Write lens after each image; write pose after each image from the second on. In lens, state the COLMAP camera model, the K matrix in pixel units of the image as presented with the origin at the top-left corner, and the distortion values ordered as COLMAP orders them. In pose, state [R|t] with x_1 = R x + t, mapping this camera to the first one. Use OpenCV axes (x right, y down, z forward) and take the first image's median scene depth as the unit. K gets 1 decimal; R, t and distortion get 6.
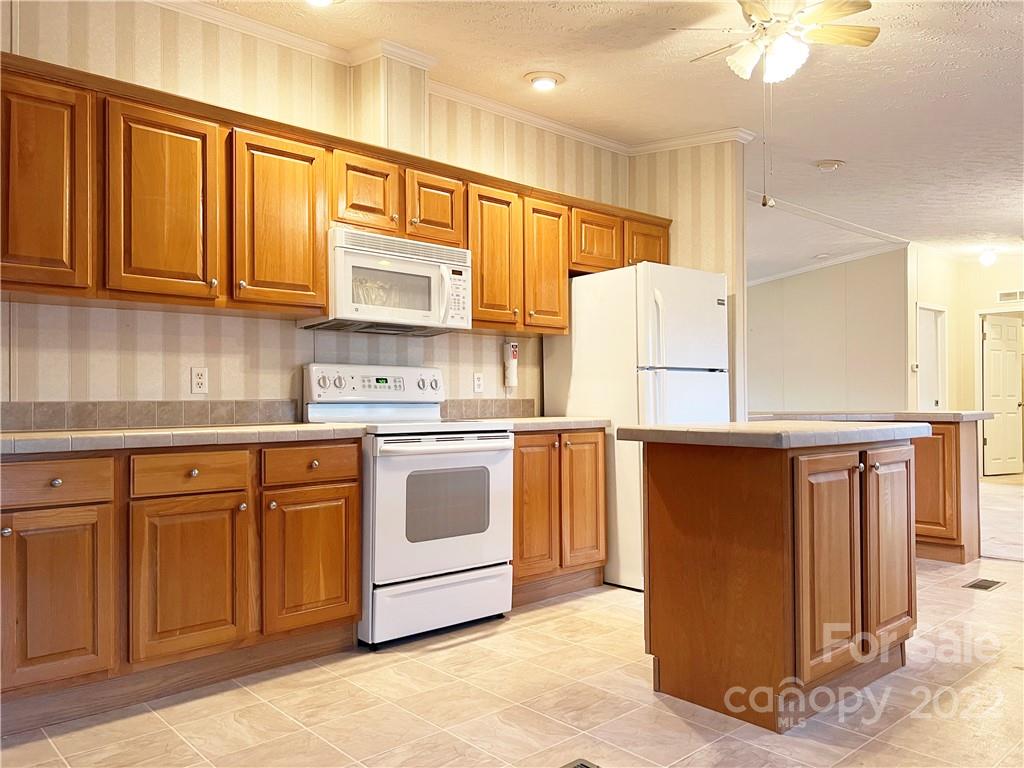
lens RADIAL K [[768.6, 0, 515.7], [0, 768.6, 386.4], [0, 0, 1]] dist [0.041845, -0.026634]
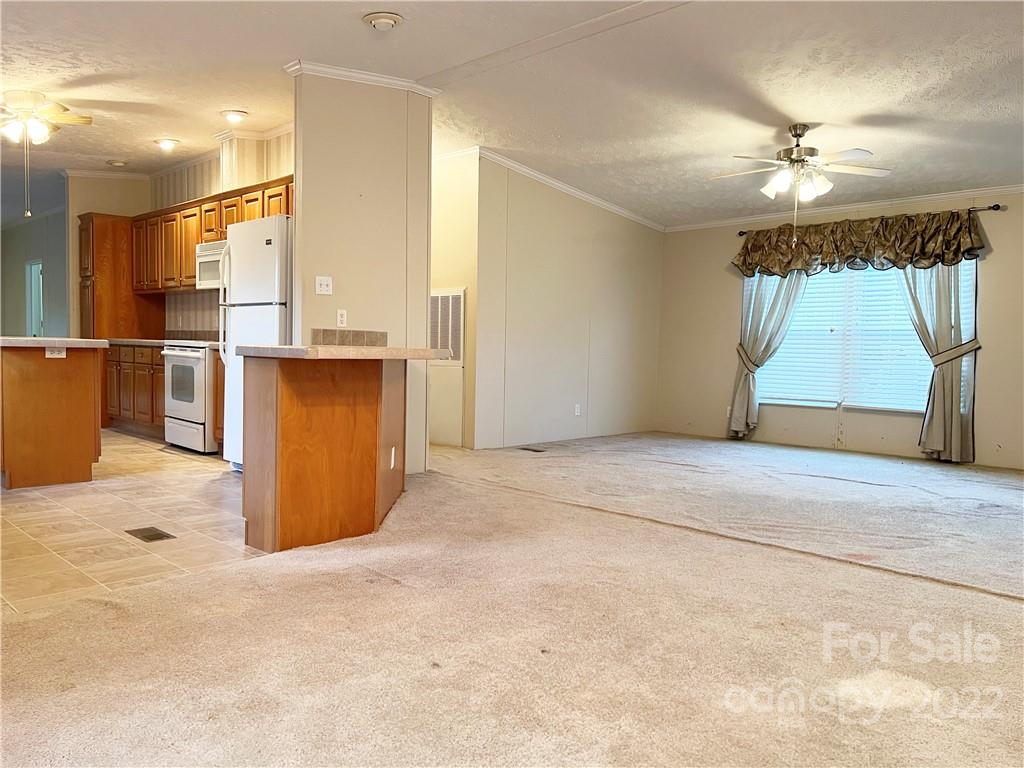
lens RADIAL K [[768.6, 0, 516.0], [0, 768.6, 375.3], [0, 0, 1]] dist [0.041845, -0.026634]
pose [[0.056182, 0.054827, -0.996914, 1.894555], [0.006856, 0.998446, 0.055298, 0.031740], [0.998397, -0.009942, 0.055719, 1.739188]]
